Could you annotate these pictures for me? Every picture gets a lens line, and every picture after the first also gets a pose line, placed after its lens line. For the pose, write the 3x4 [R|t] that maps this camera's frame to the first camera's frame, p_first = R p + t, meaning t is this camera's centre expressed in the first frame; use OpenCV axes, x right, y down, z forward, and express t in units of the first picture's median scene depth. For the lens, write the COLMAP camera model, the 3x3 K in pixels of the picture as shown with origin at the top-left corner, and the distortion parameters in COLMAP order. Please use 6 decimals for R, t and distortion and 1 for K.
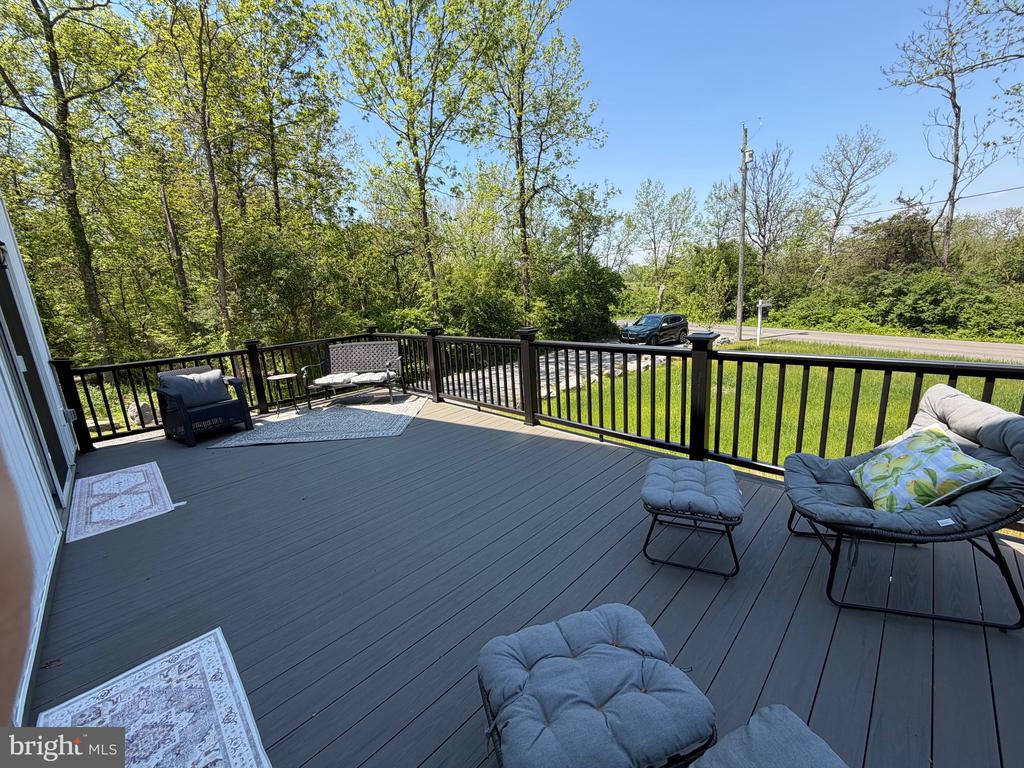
lens RADIAL K [[408.7, 0, 507.8], [0, 408.7, 384.4], [0, 0, 1]] dist [-0.000023, -0.000542]
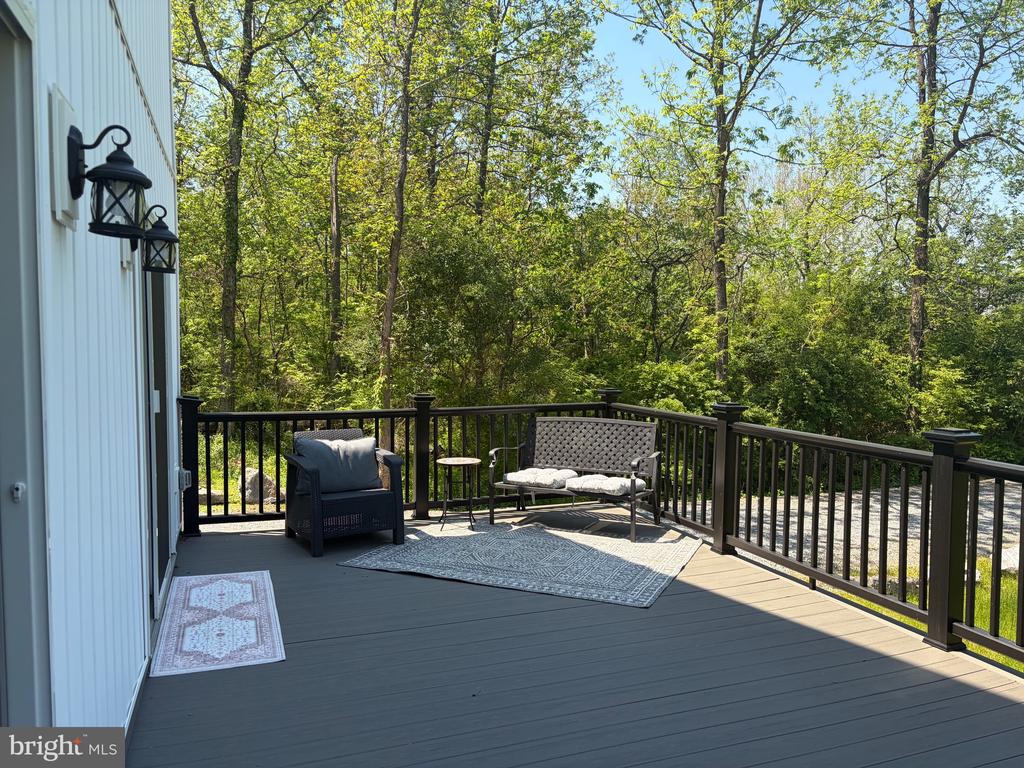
lens RADIAL K [[771.7, 0, 504.2], [0, 771.7, 385.1], [0, 0, 1]] dist [0.052536, -0.053390]
pose [[0.905443, 0.092260, -0.414320, -0.015563], [-0.154271, 0.980870, -0.118720, -0.001684], [0.395441, 0.171411, 0.902355, 0.002091]]
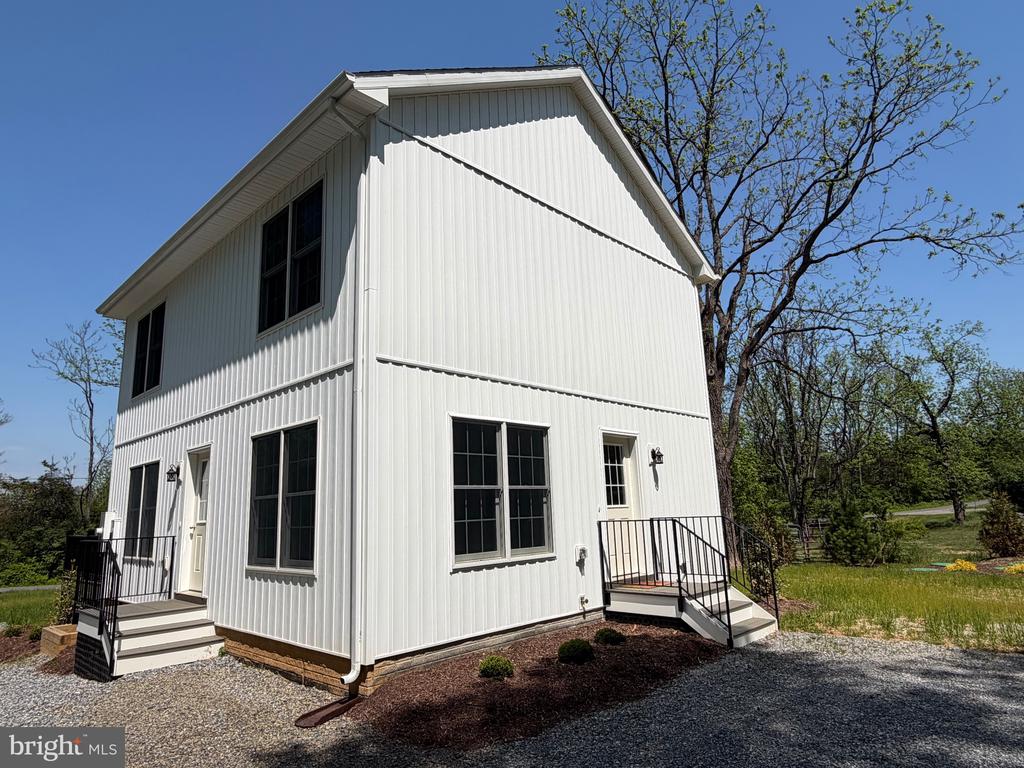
lens RADIAL K [[610.1, 0, 511.6], [0, 610.1, 388.7], [0, 0, 1]] dist [0.000919, 0.000306]
pose [[-0.027053, 0.260109, 0.965200, -1.282579], [0.254152, 0.935615, -0.245013, 0.147500], [-0.966786, 0.238680, -0.091418, -0.203879]]
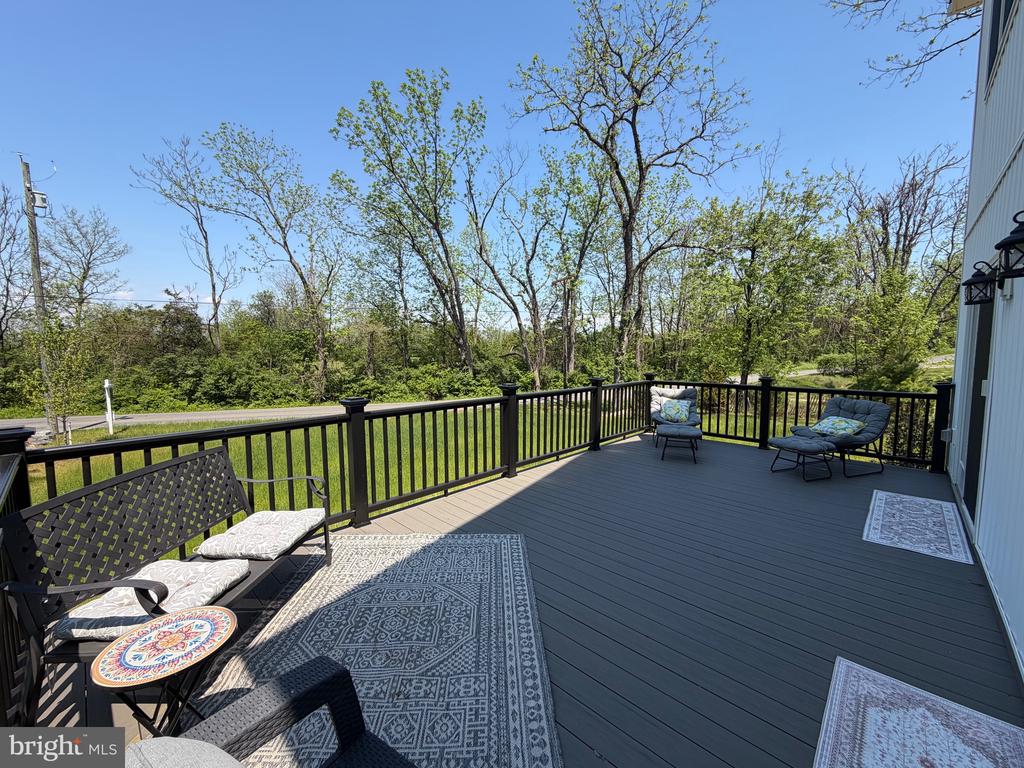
lens RADIAL K [[408.7, 0, 512.1], [0, 408.7, 383.0], [0, 0, 1]] dist [-0.000023, -0.000542]
pose [[-0.035122, -0.012538, 0.999304, -0.324243], [0.220684, 0.975140, 0.019991, -0.050969], [-0.974713, 0.221233, -0.031482, 0.325119]]
